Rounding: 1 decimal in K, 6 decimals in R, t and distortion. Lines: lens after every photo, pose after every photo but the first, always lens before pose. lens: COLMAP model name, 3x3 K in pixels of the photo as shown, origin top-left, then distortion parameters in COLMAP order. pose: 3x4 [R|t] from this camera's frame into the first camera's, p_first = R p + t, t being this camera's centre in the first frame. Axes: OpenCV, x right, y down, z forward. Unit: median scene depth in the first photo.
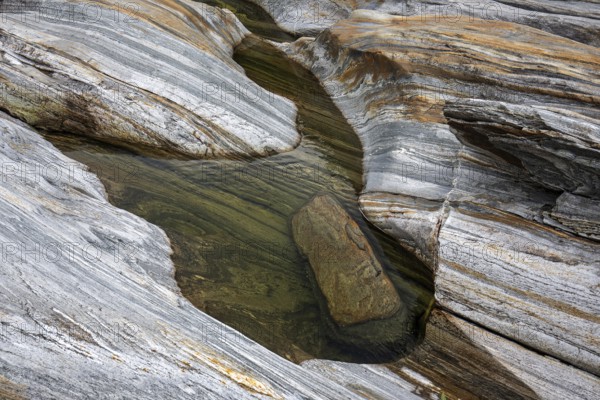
lens RADIAL K [[381.8, 0, 300.0], [0, 381.8, 200.0], [0, 0, 1]] dist [-0.002167, -0.001258]
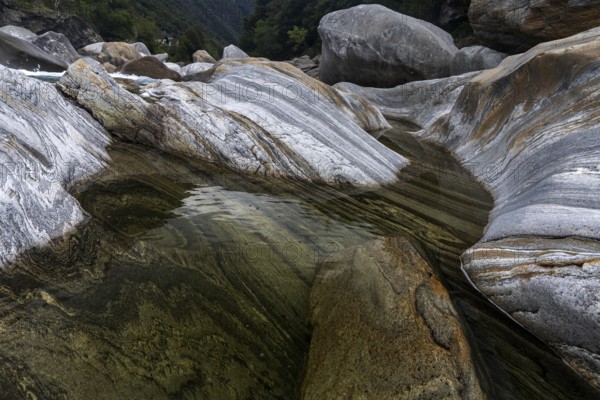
lens RADIAL K [[381.8, 0, 300.0], [0, 381.8, 200.0], [0, 0, 1]] dist [-0.002167, -0.001258]
pose [[0.927593, 0.148760, -0.342699, 0.086555], [-0.231865, 0.948493, -0.215870, 0.065658], [0.292934, 0.279699, 0.914307, 0.357964]]
